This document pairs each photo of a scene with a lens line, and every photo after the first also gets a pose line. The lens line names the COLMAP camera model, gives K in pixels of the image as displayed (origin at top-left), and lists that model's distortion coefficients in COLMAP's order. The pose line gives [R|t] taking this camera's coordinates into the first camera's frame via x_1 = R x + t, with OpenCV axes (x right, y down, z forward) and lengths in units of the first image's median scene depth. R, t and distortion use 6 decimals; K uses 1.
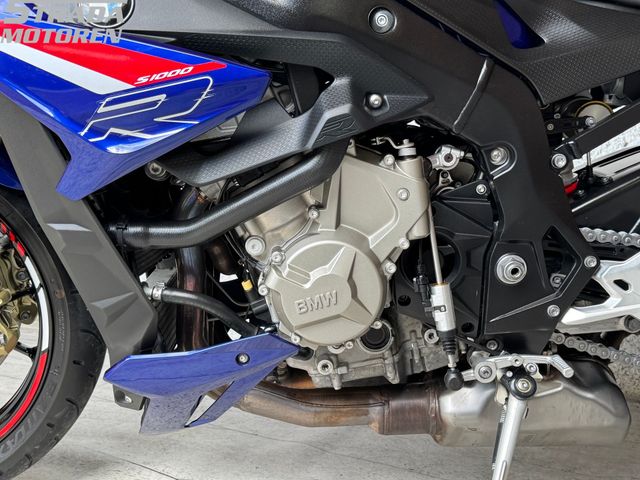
lens RADIAL K [[798.5, 0, 320.0], [0, 798.5, 240.0], [0, 0, 1]] dist [0.138820, -0.227719]
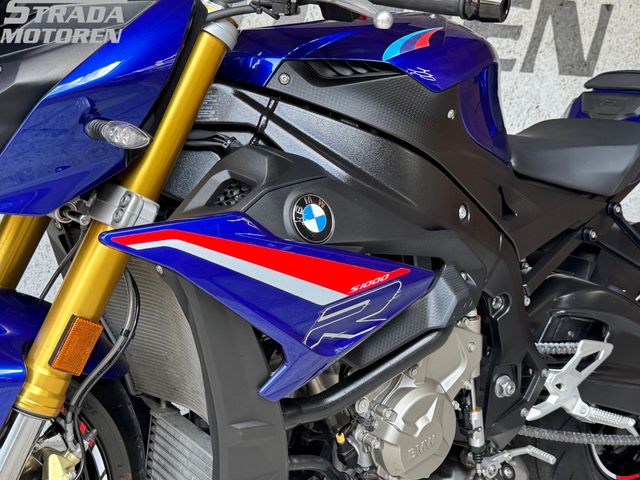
lens RADIAL K [[798.5, 0, 320.0], [0, 798.5, 240.0], [0, 0, 1]] dist [0.138820, -0.227719]
pose [[0.810067, -0.053463, 0.583895, -0.809619], [0.049623, 0.998513, 0.022582, -0.263683], [-0.584234, 0.010681, 0.811515, 0.114045]]
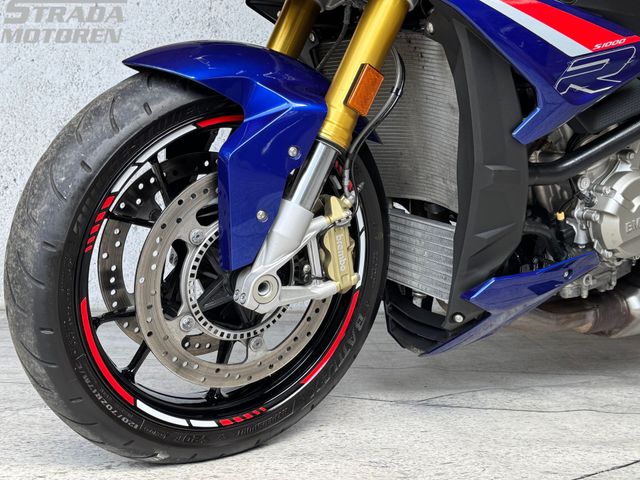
lens RADIAL K [[798.5, 0, 320.0], [0, 798.5, 240.0], [0, 0, 1]] dist [0.138820, -0.227719]
pose [[0.876226, -0.049629, 0.479337, -1.111548], [0.045957, 0.998755, 0.019398, 0.056264], [-0.479703, 0.005031, 0.877416, 0.073298]]
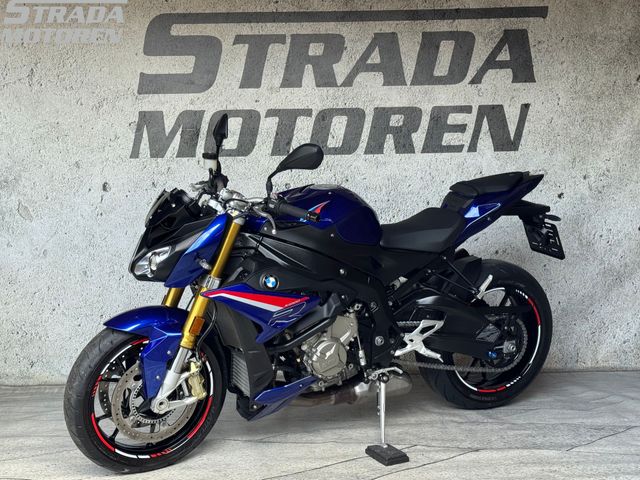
lens RADIAL K [[961.1, 0, 320.0], [0, 961.1, 240.0], [0, 0, 1]] dist [0.144728, -0.139211]
pose [[0.911136, -0.108037, 0.397693, -1.454432], [0.093681, 0.994059, 0.055416, -0.599090], [-0.401317, -0.013235, 0.915844, -2.363030]]
